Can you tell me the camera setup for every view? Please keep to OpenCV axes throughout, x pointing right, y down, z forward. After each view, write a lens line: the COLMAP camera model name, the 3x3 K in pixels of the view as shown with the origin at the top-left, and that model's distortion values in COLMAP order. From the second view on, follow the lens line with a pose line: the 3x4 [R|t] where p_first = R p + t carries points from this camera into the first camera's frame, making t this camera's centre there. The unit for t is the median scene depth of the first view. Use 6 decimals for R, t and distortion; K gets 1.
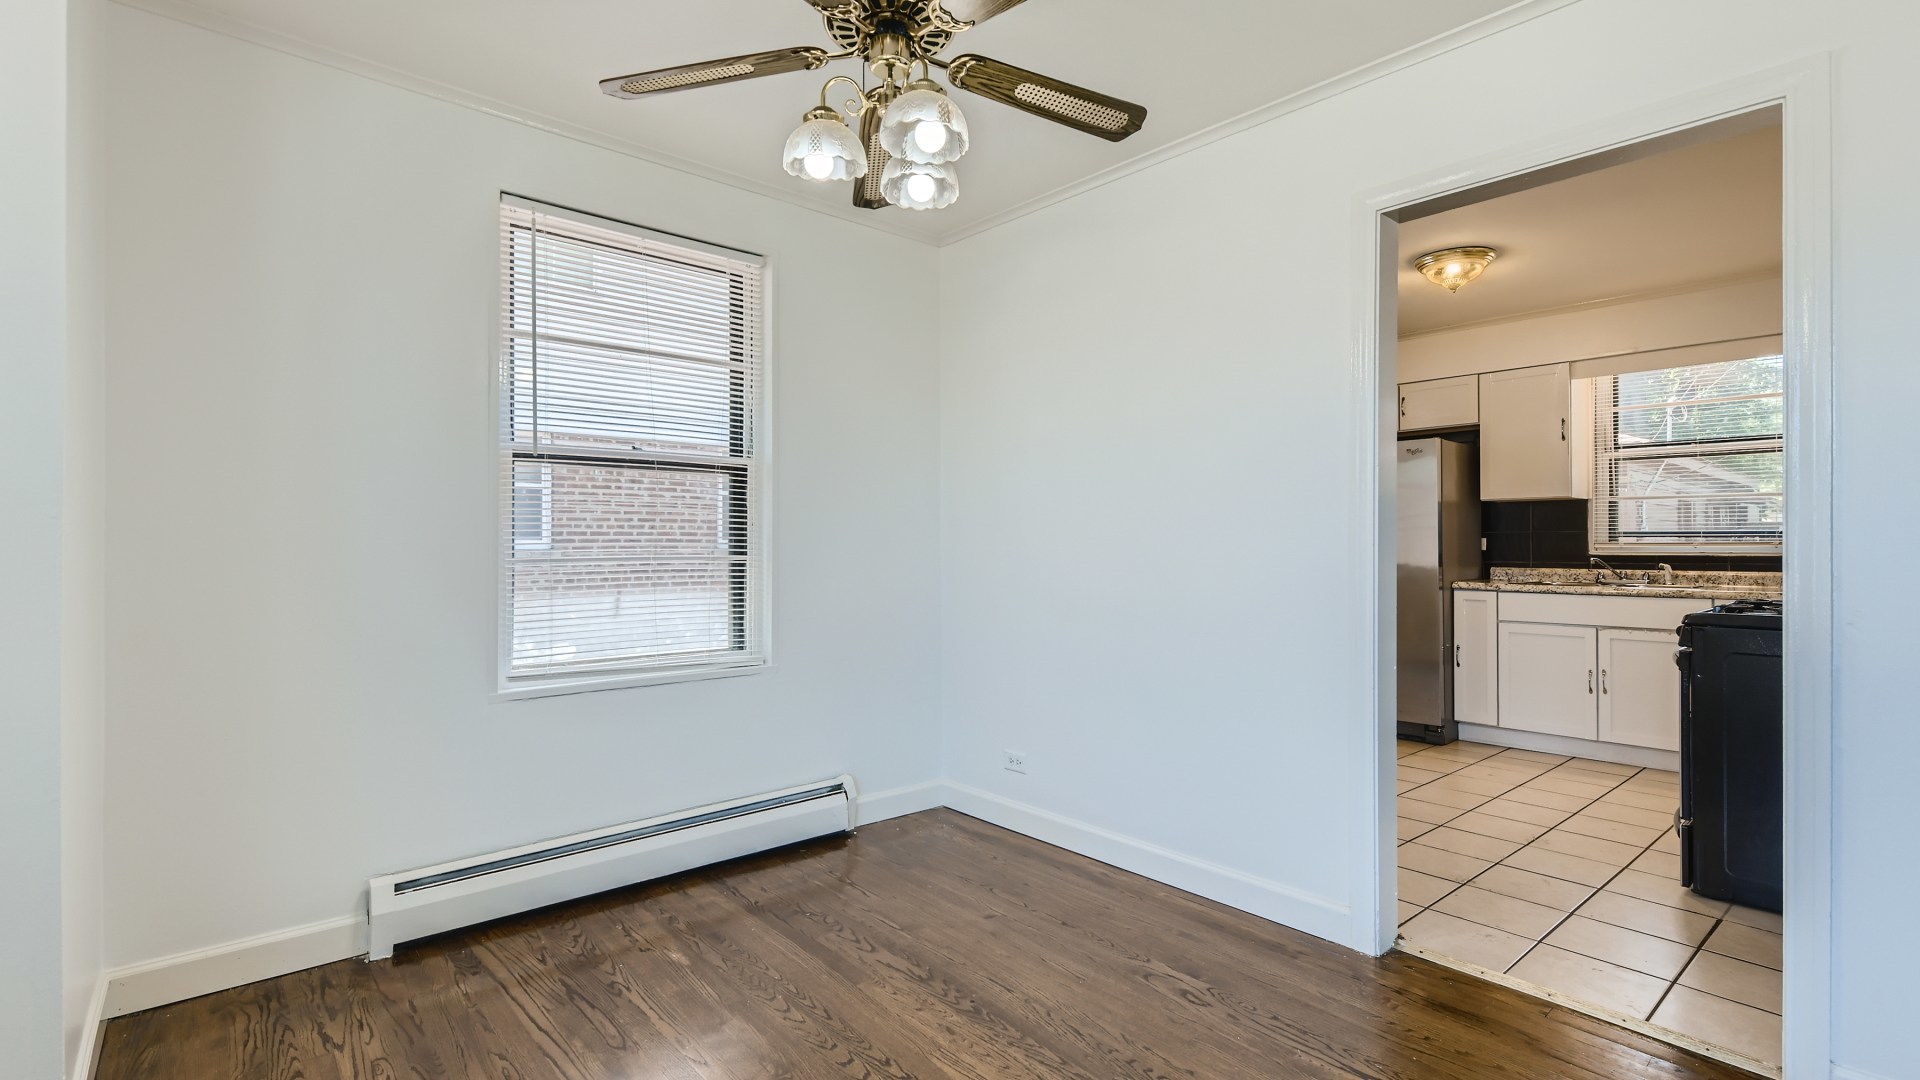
lens RADIAL K [[874.1, 0, 960.0], [0, 874.1, 540.0], [0, 0, 1]] dist [0.025572, -0.013661]
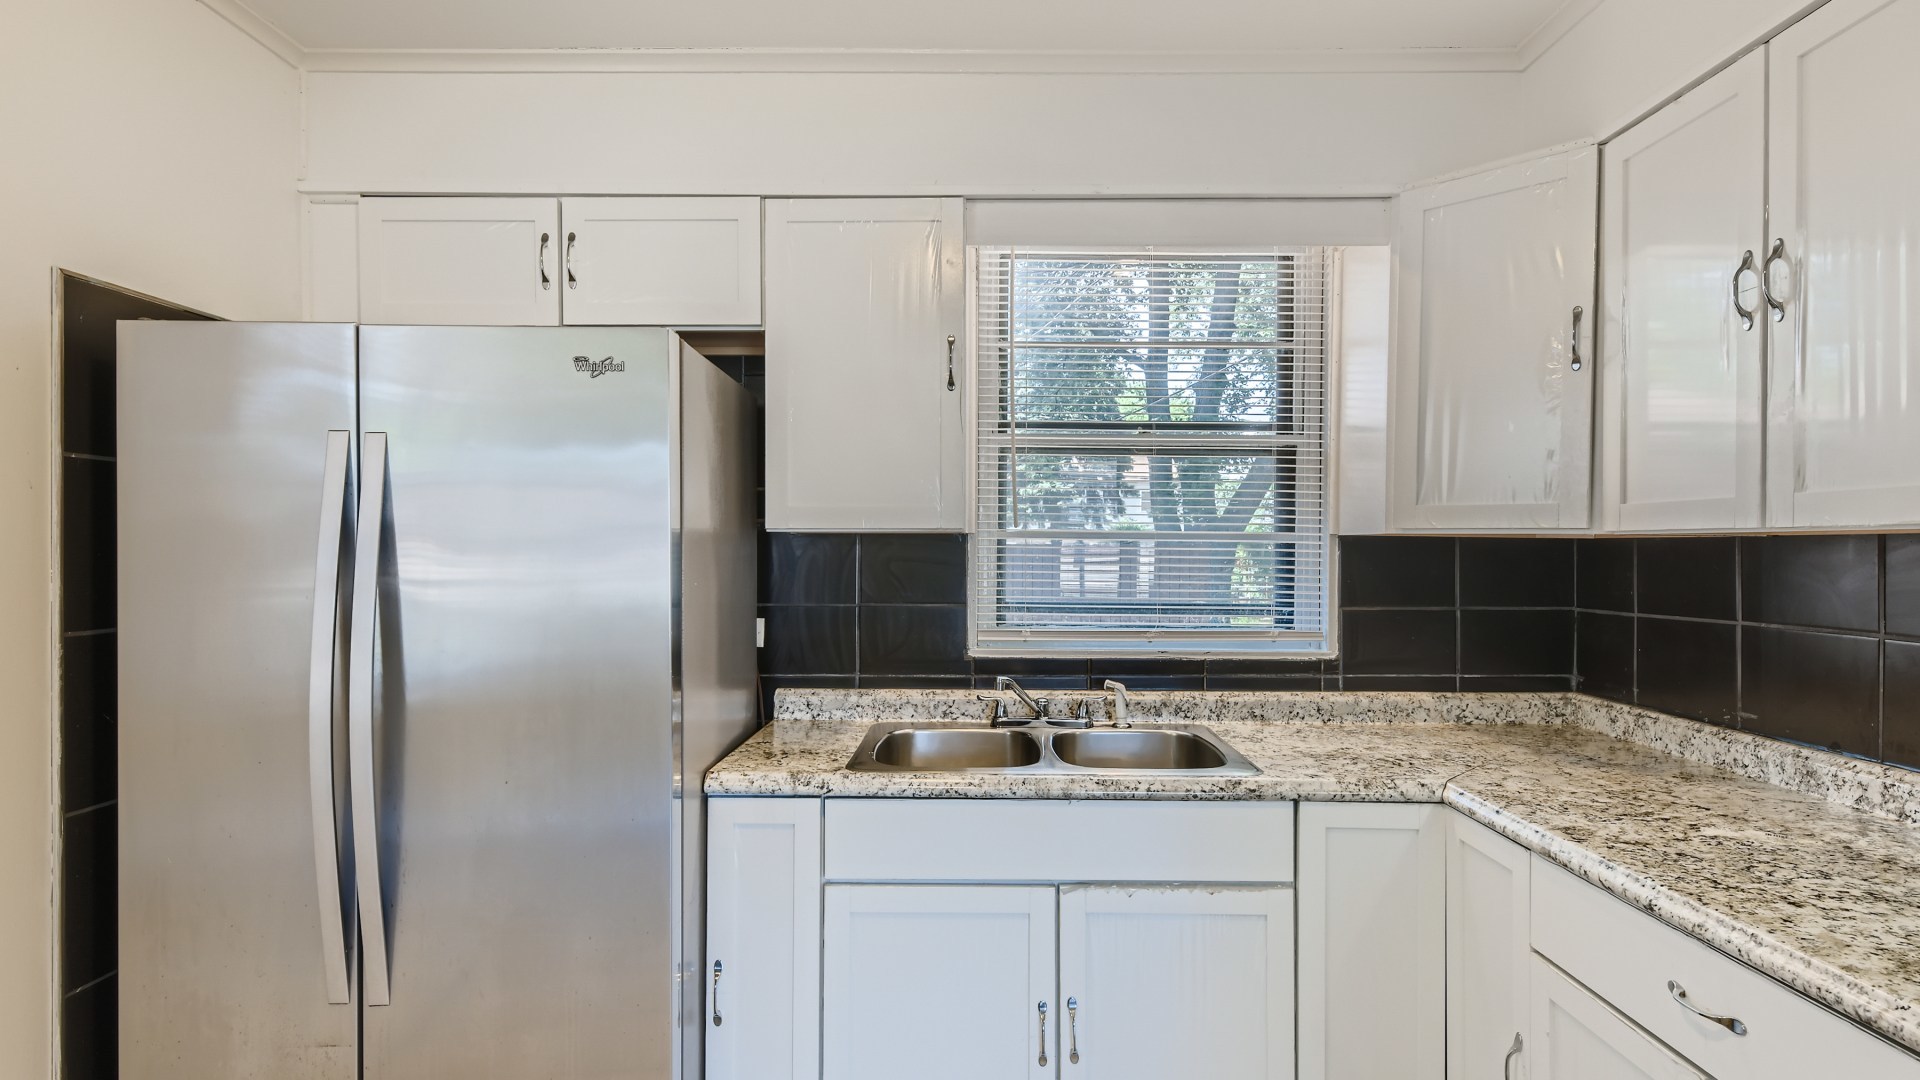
lens RADIAL K [[959.6, 0, 968.3], [0, 959.6, 545.9], [0, 0, 1]] dist [0.023890, -0.012192]
pose [[0.670657, 0.007620, 0.741729, 0.356266], [-0.008154, 0.999963, -0.002900, -0.039306], [-0.741723, -0.004103, 0.670694, 0.684958]]
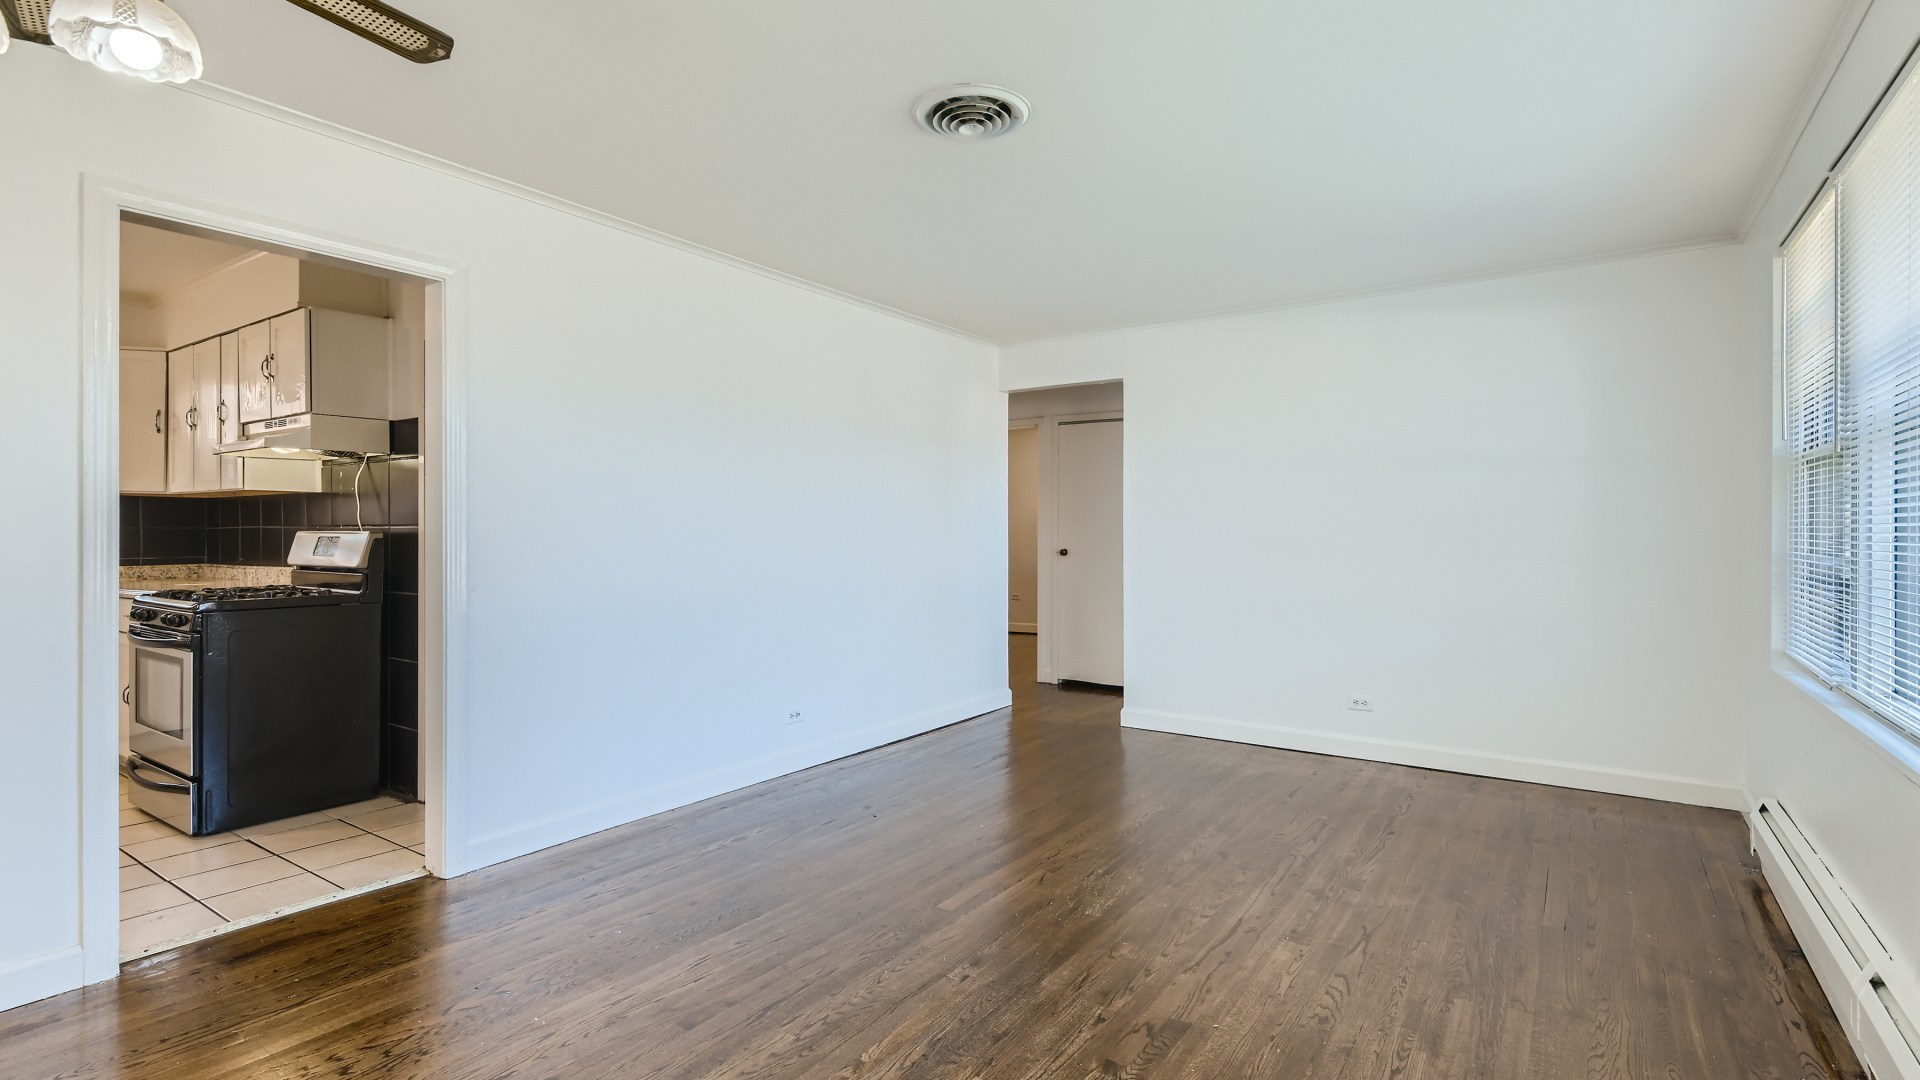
lens RADIAL K [[884.9, 0, 967.8], [0, 884.9, 536.1], [0, 0, 1]] dist [0.025830, -0.015077]
pose [[-0.250157, -0.003878, 0.968197, -0.333101], [-0.002648, 0.999991, 0.003321, -0.008032], [-0.968202, -0.001733, -0.250165, 0.172395]]
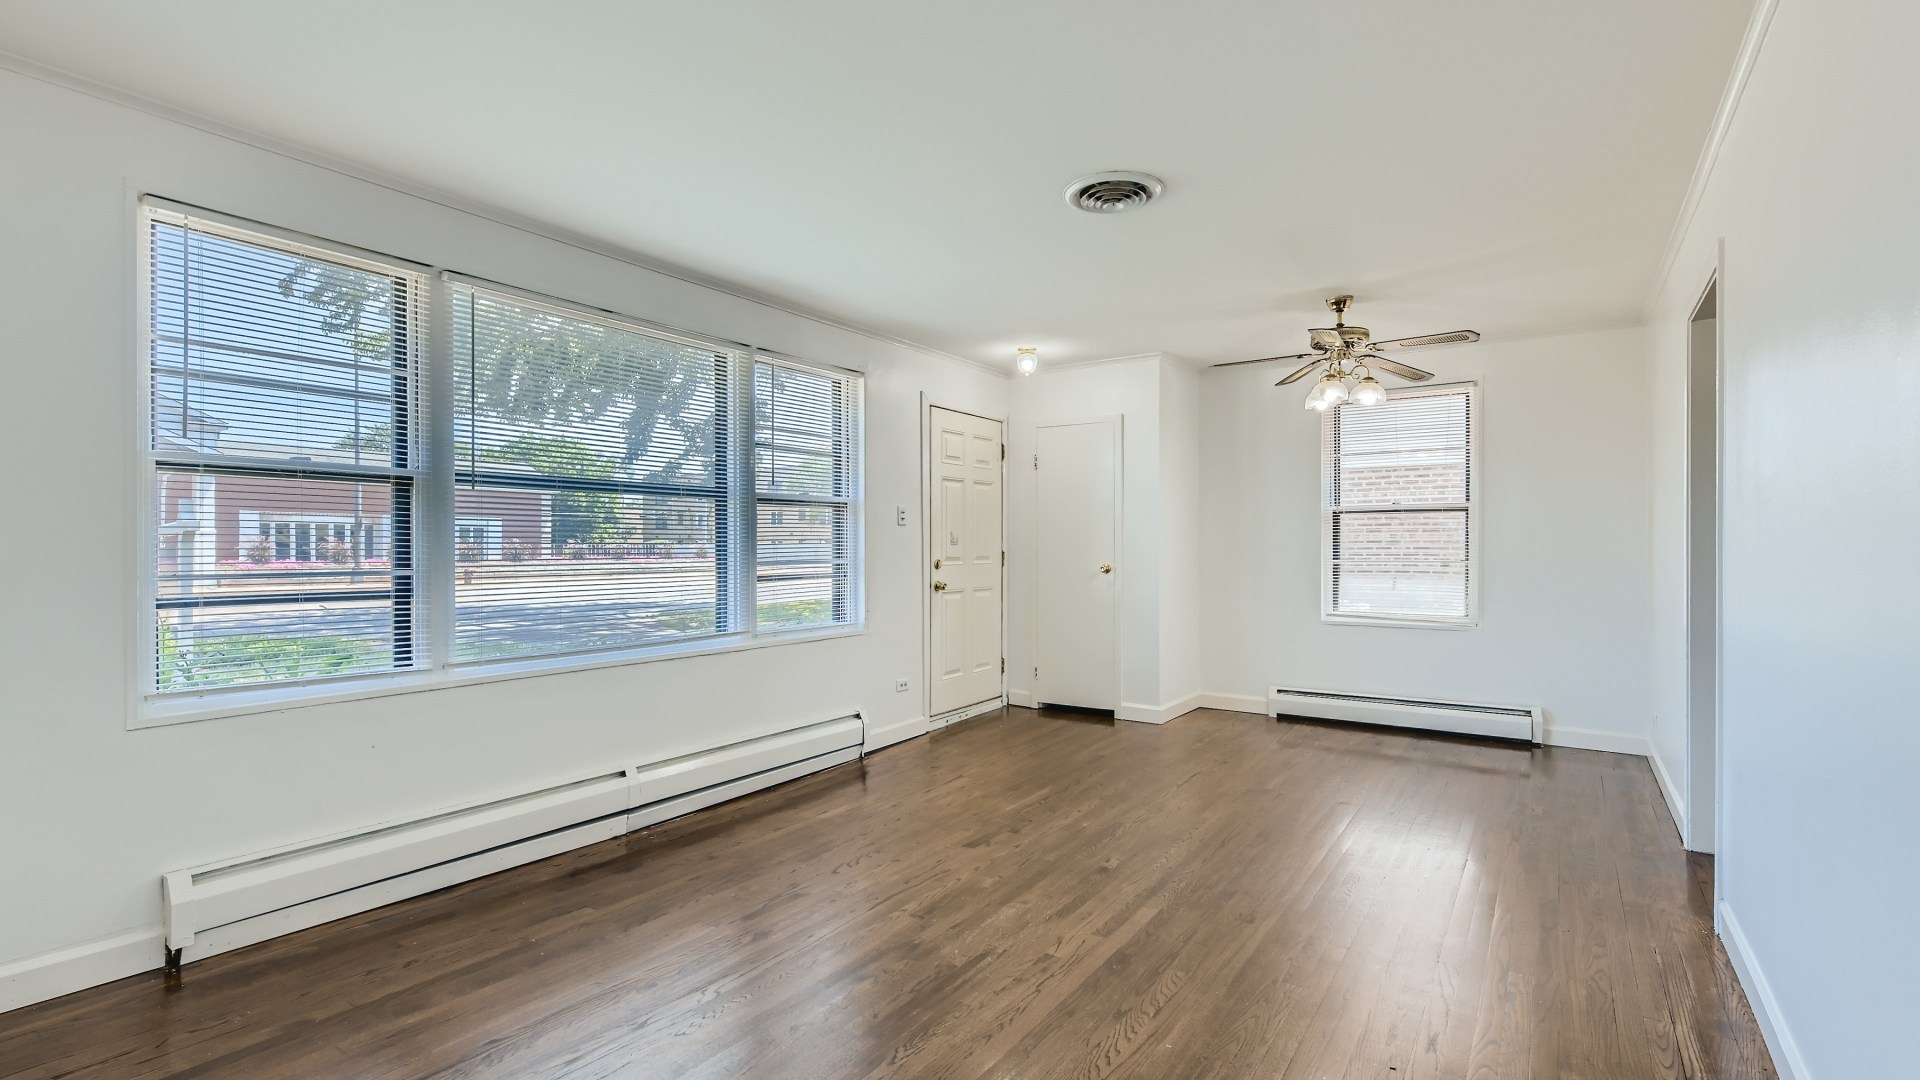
lens RADIAL K [[884.9, 0, 967.8], [0, 884.9, 536.1], [0, 0, 1]] dist [0.025830, -0.015077]
pose [[0.263429, -0.014998, -0.964562, 0.726682], [0.010414, 0.999865, -0.012703, -0.007245], [0.964623, -0.006698, 0.263550, -0.214358]]
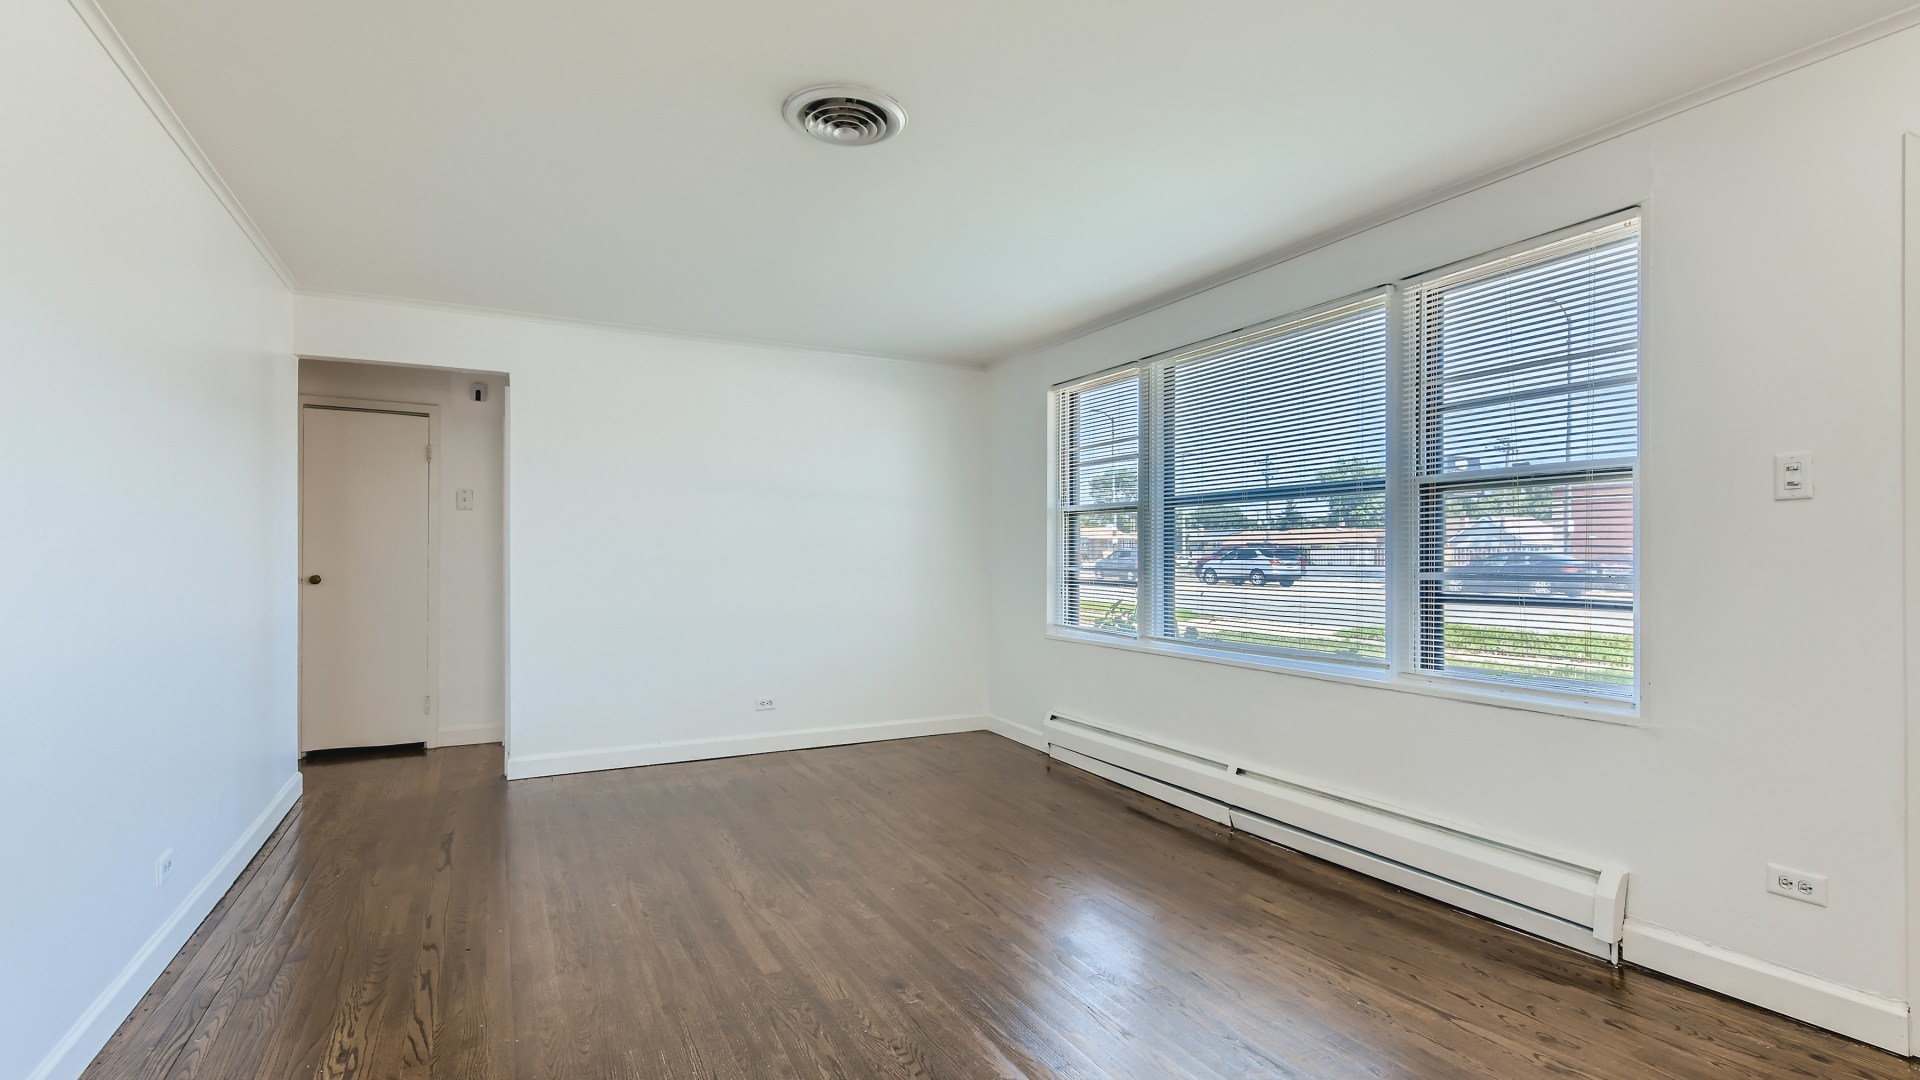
lens RADIAL K [[891.4, 0, 954.5], [0, 891.4, 558.0], [0, 0, 1]] dist [0.013605, -0.000766]
pose [[-0.971865, -0.000141, 0.235539, -0.010254], [0.000142, 0.999999, 0.001186, -0.004839], [-0.235539, 0.001186, -0.971864, 0.506150]]
